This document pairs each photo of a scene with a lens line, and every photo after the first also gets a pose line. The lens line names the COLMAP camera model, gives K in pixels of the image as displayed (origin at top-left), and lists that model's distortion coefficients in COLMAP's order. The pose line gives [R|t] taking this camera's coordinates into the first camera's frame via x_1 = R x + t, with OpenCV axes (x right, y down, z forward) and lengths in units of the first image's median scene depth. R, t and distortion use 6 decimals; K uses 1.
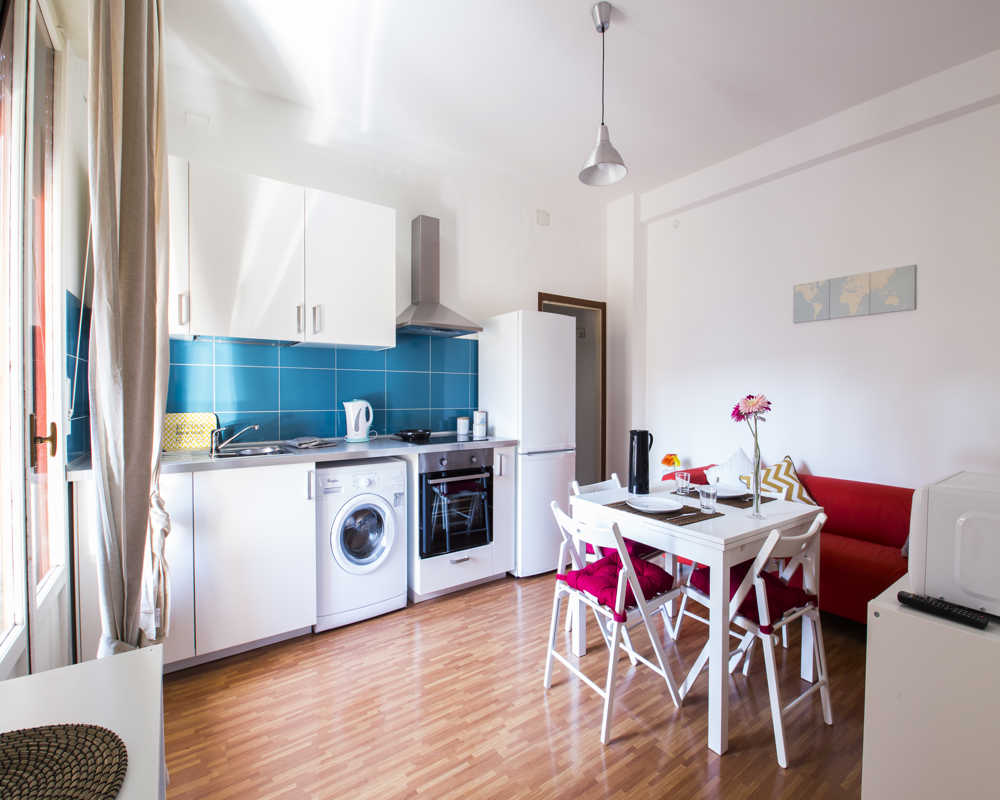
lens RADIAL K [[464.5, 0, 497.7], [0, 464.5, 398.8], [0, 0, 1]] dist [-0.010161, 0.001150]
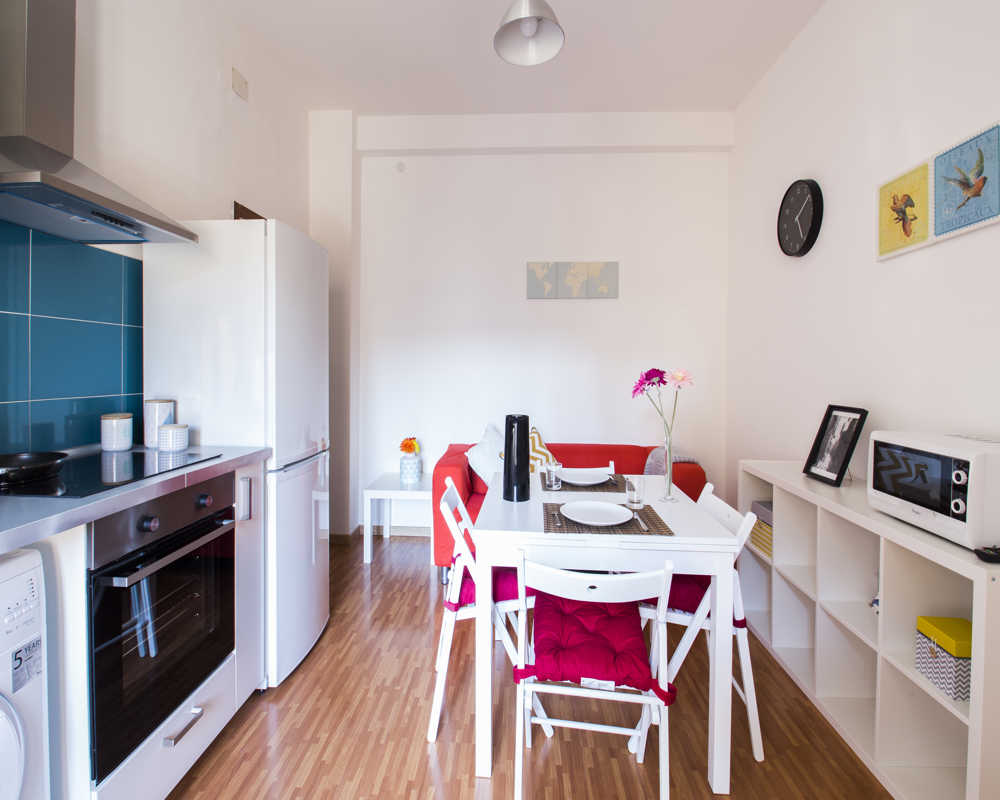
lens RADIAL K [[464.5, 0, 502.6], [0, 464.5, 367.8], [0, 0, 1]] dist [-0.010161, 0.001150]
pose [[0.609179, -0.001967, 0.793030, -0.231521], [0.006768, 0.999973, -0.002719, -0.005334], [-0.793004, 0.007024, 0.609176, 0.428079]]
